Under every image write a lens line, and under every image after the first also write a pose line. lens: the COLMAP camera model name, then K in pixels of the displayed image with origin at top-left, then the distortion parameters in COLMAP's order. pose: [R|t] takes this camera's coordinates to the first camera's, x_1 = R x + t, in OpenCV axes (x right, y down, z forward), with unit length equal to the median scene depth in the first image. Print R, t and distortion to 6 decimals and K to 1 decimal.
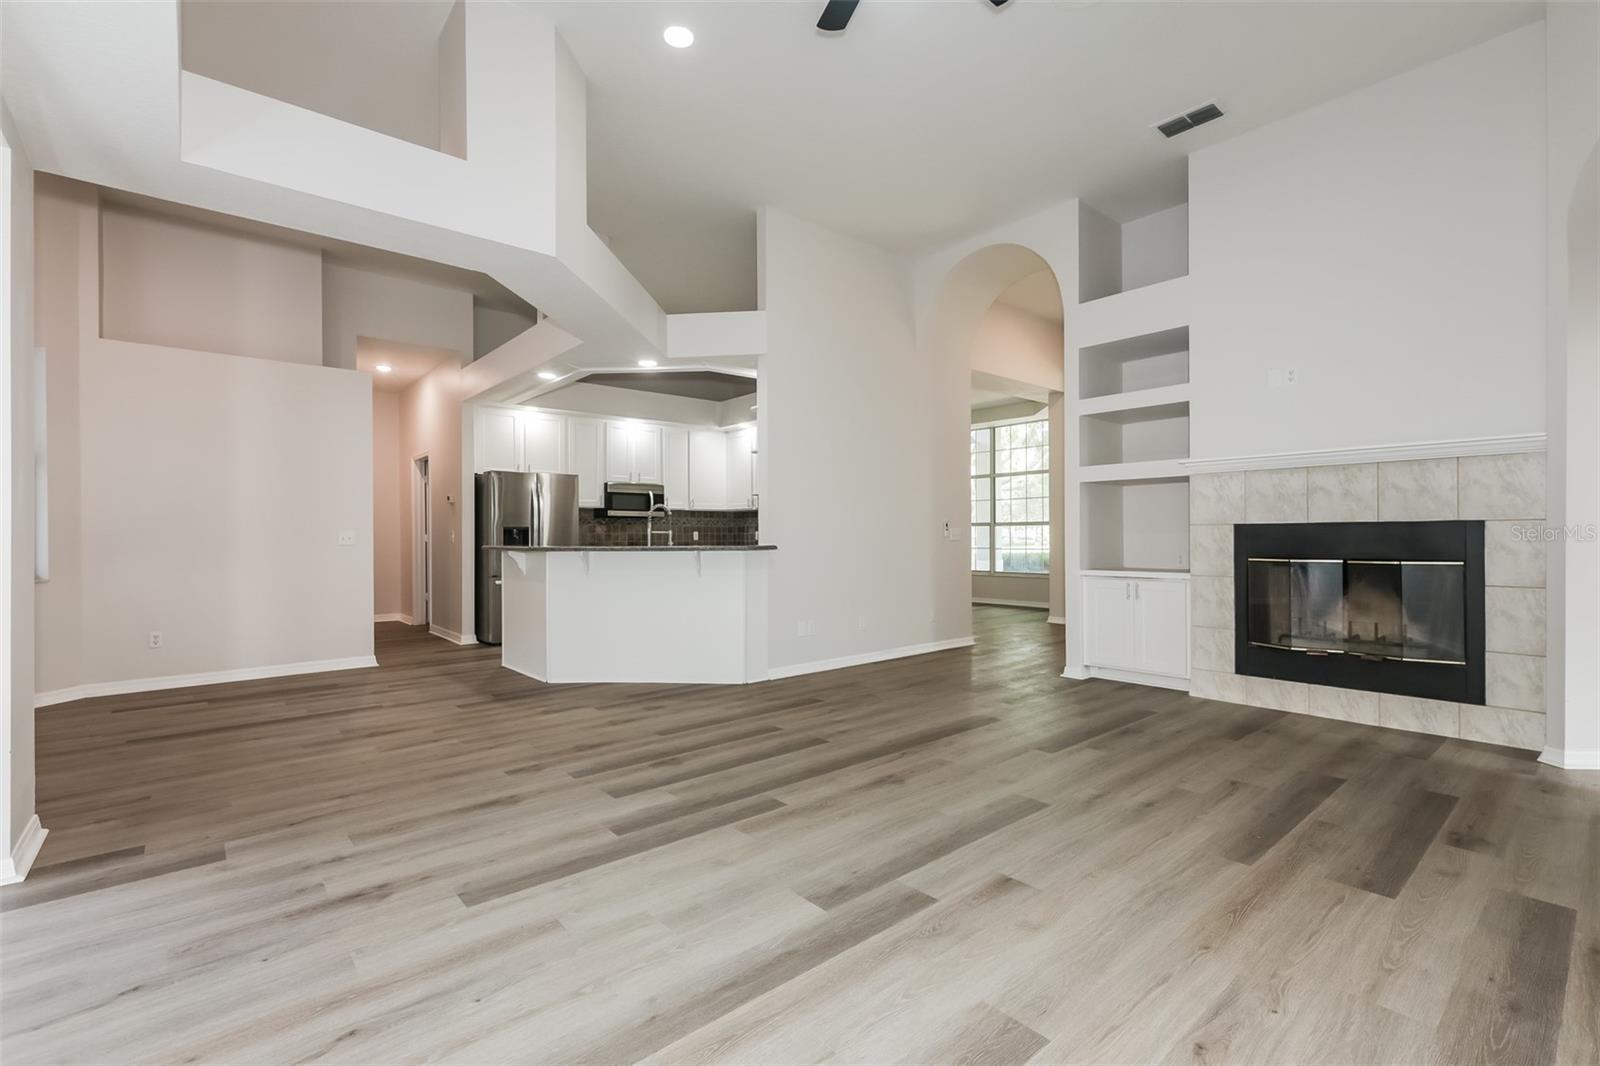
lens RADIAL K [[726.1, 0, 810.2], [0, 726.1, 538.4], [0, 0, 1]] dist [-0.003201, -0.000512]
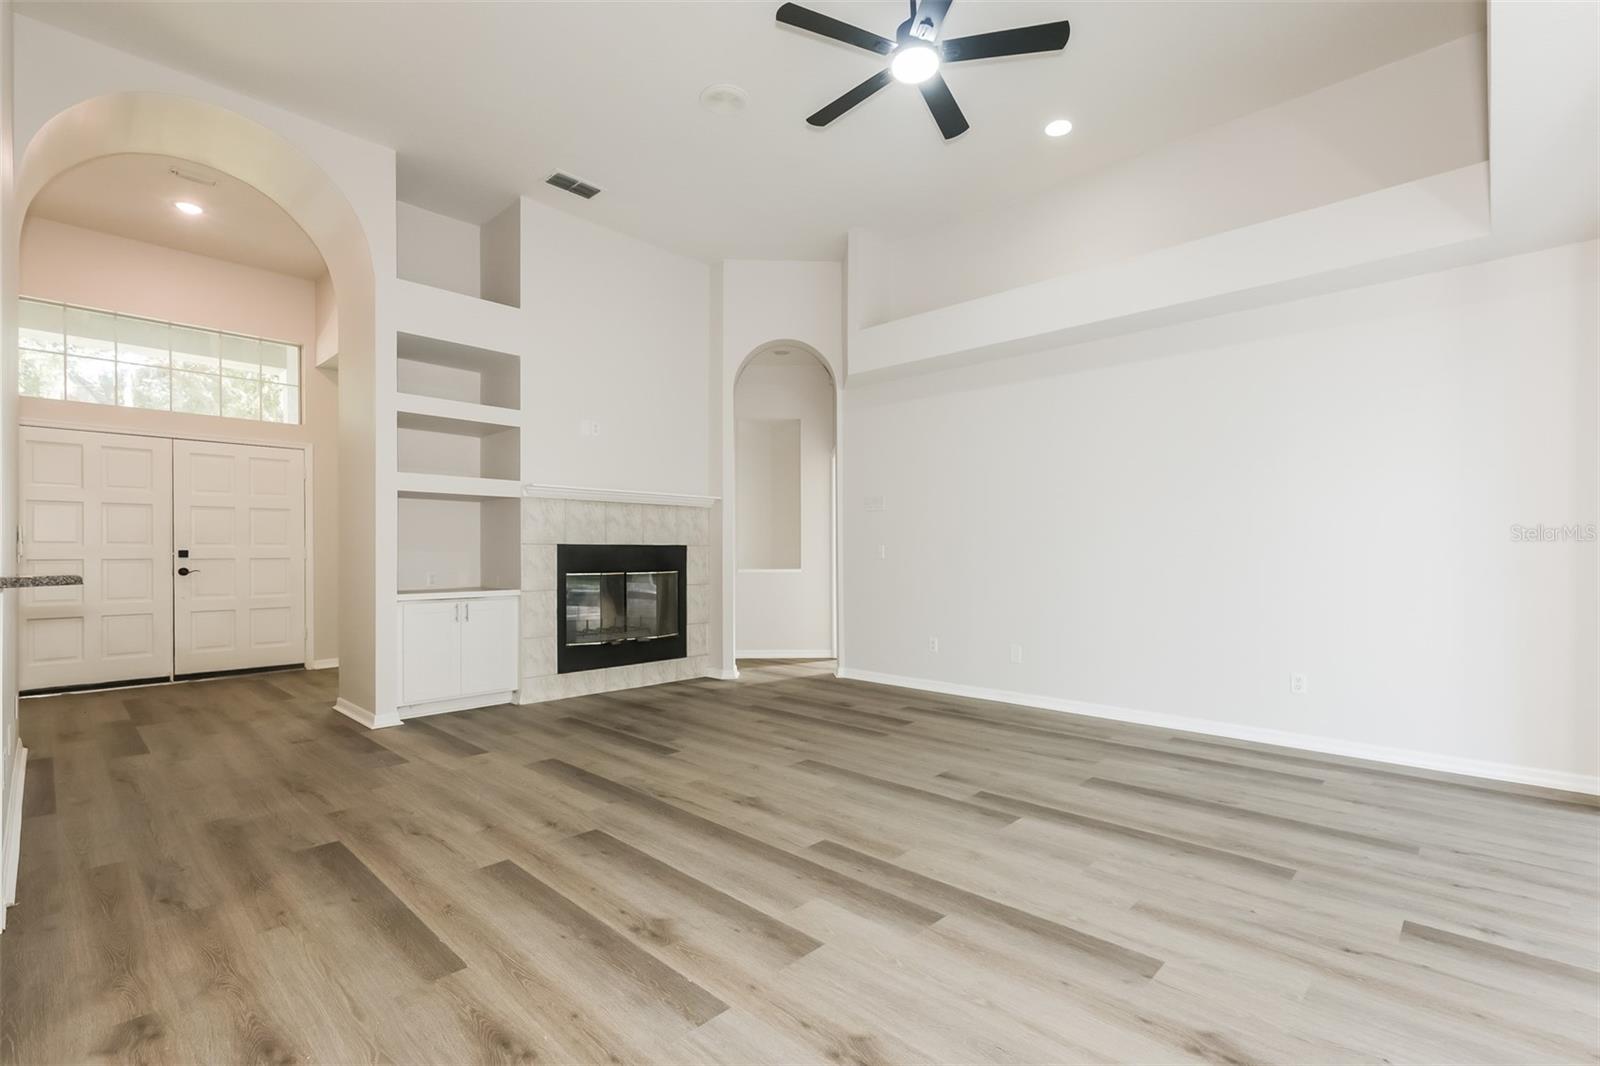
lens RADIAL K [[726.1, 0, 832.7], [0, 726.1, 555.4], [0, 0, 1]] dist [-0.003201, -0.000512]
pose [[-0.126489, 0.003647, 0.991961, -0.809730], [0.004207, 0.999986, -0.003140, 0.004708], [-0.991959, 0.003776, -0.126502, 0.937101]]
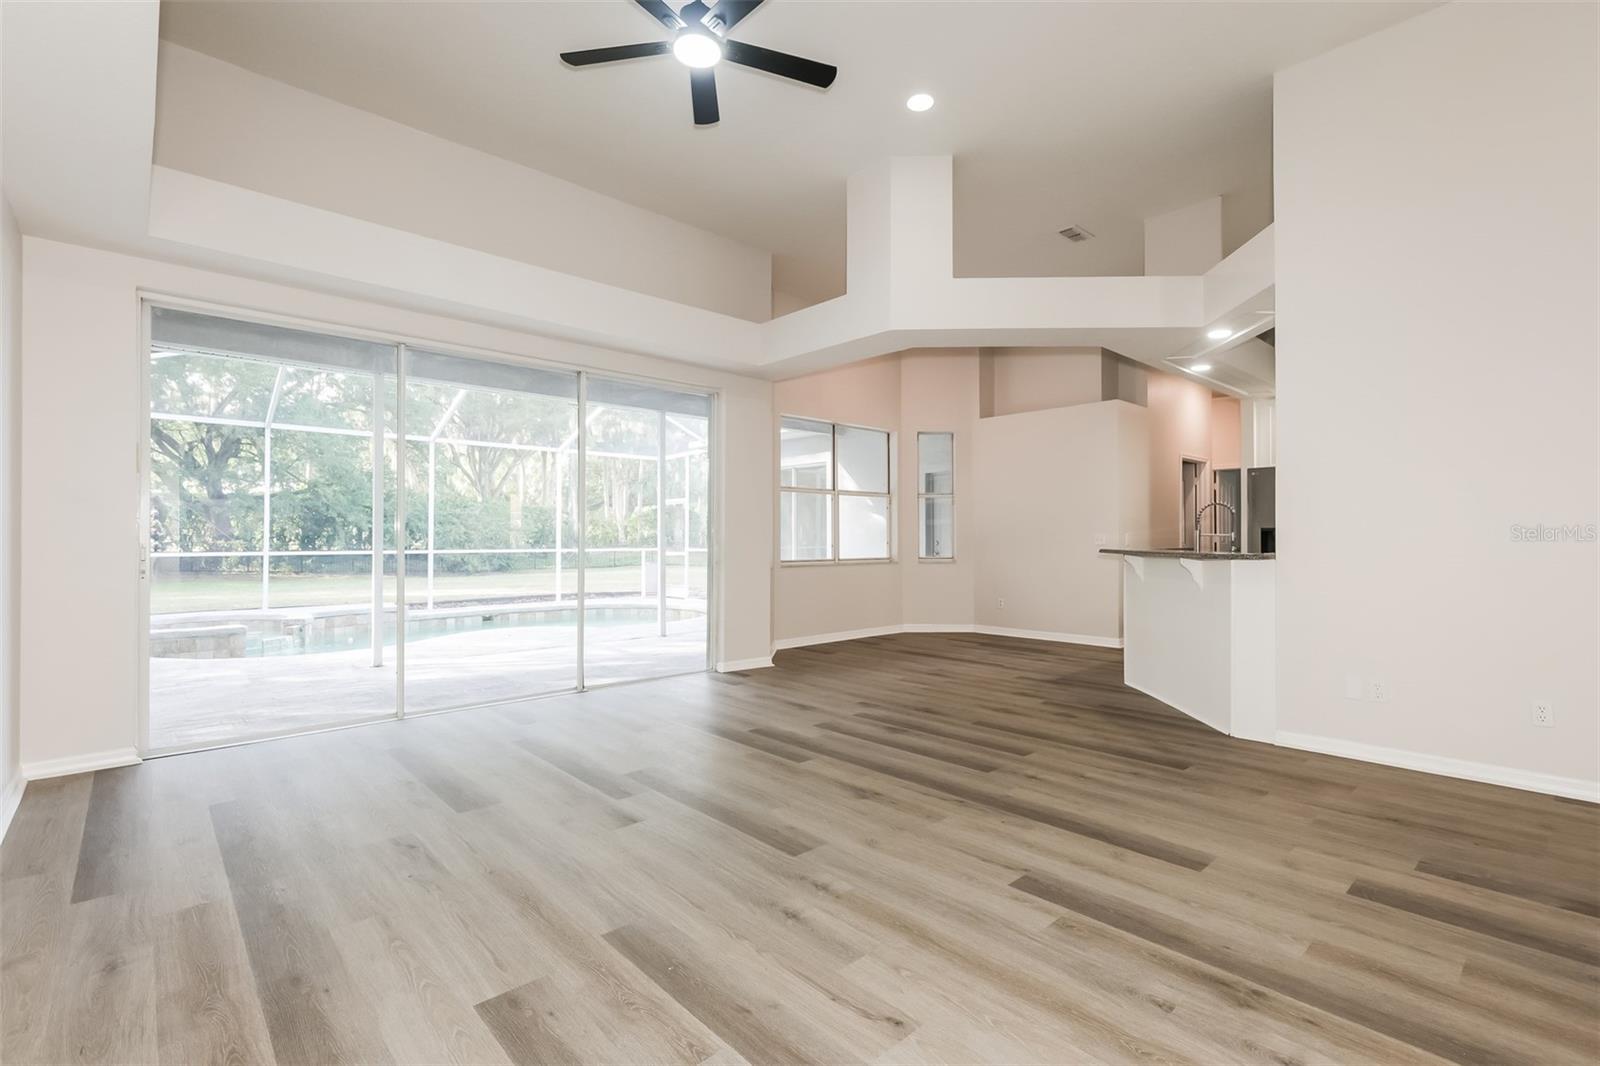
lens RADIAL K [[726.1, 0, 804.5], [0, 726.1, 528.7], [0, 0, 1]] dist [-0.003201, -0.000512]
pose [[0.022356, -0.007805, -0.999720, 0.996648], [-0.002444, 0.999966, -0.007861, -0.010610], [0.999747, 0.002619, 0.022336, 0.831005]]
